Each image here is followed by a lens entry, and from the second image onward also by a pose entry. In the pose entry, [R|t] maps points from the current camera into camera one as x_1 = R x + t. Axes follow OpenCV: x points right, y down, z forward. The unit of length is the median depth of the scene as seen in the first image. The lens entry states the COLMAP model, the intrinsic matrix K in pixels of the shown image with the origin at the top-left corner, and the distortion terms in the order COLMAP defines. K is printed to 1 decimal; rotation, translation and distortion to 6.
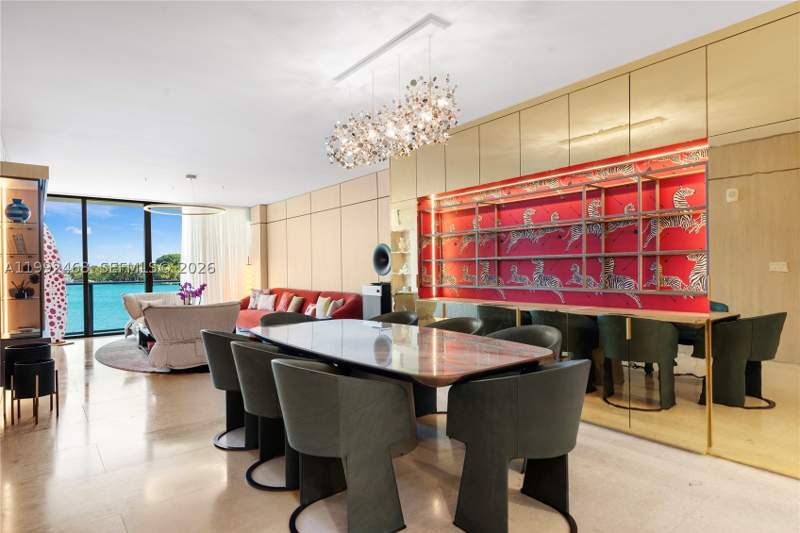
lens RADIAL K [[437.8, 0, 403.6], [0, 437.8, 269.3], [0, 0, 1]] dist [-0.002878, -0.000845]
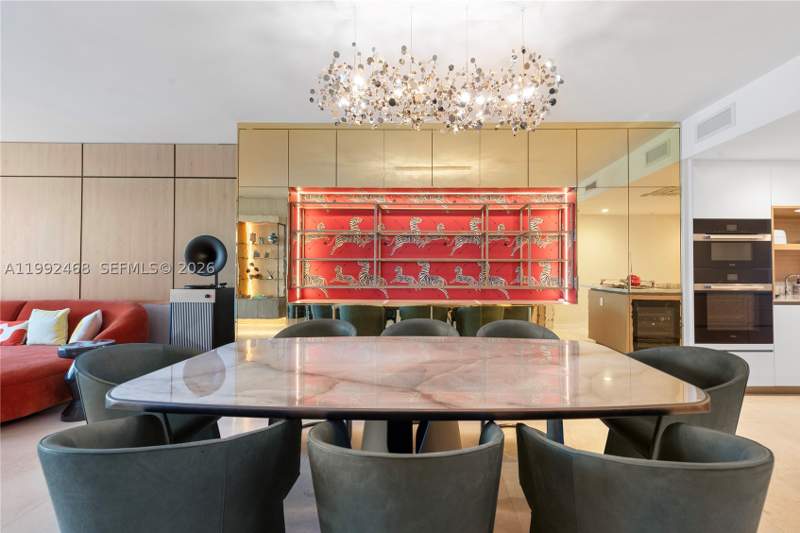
lens RADIAL K [[324.1, 0, 400.0], [0, 324.1, 265.5], [0, 0, 1]] dist [0.004466, -0.000335]
pose [[0.623415, 0.020947, 0.781610, -0.393304], [-0.009686, 0.999771, -0.019068, 0.003620], [-0.781831, 0.004316, 0.623476, 0.499345]]
